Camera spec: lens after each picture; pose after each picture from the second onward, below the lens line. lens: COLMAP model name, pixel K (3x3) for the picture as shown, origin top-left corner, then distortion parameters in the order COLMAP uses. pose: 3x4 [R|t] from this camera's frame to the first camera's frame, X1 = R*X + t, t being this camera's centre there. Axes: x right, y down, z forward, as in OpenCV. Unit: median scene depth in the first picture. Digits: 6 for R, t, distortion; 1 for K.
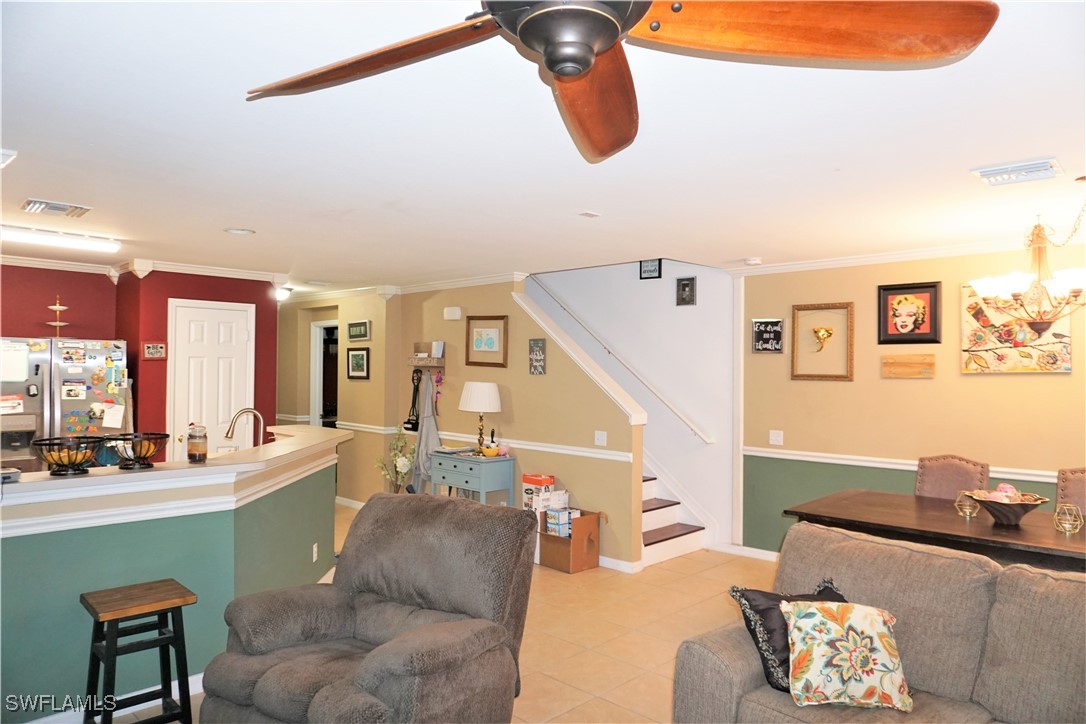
lens RADIAL K [[735.4, 0, 538.5], [0, 735.4, 370.0], [0, 0, 1]] dist [-0.053719, 0.037868]
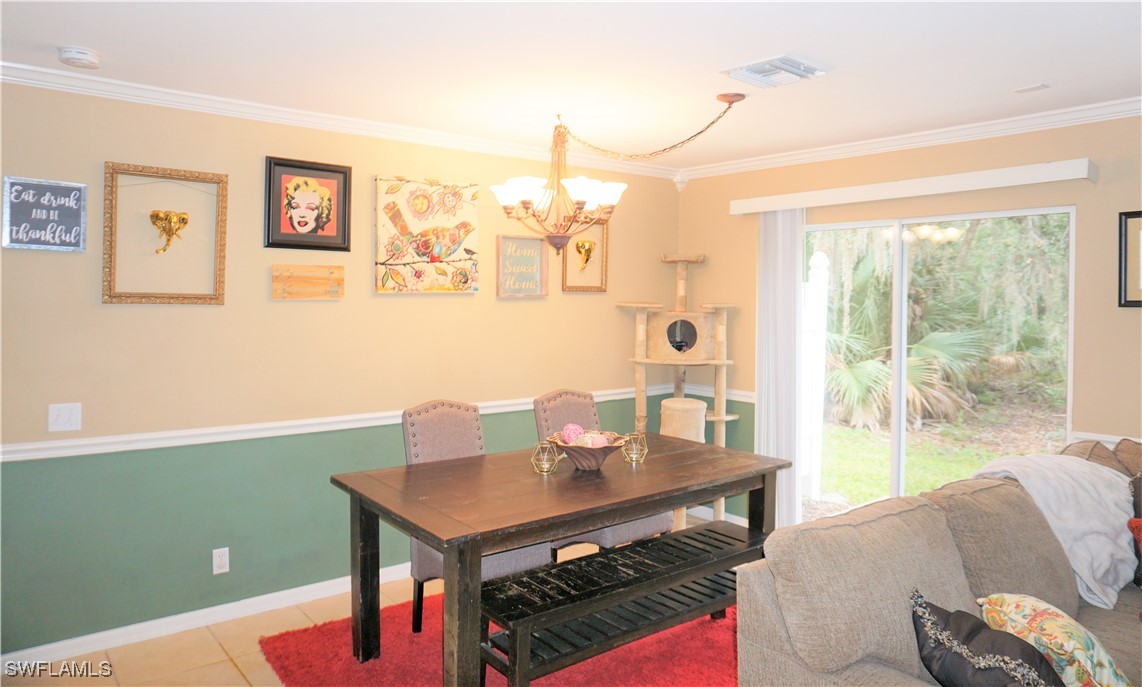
lens RADIAL K [[783.8, 0, 563.5], [0, 783.8, 306.8], [0, 0, 1]] dist [-0.019406, 0.008942]
pose [[0.099771, -0.012812, 0.994928, -0.199232], [-0.011583, 0.999834, 0.014036, 0.004866], [-0.994943, -0.012925, 0.099606, 0.674838]]
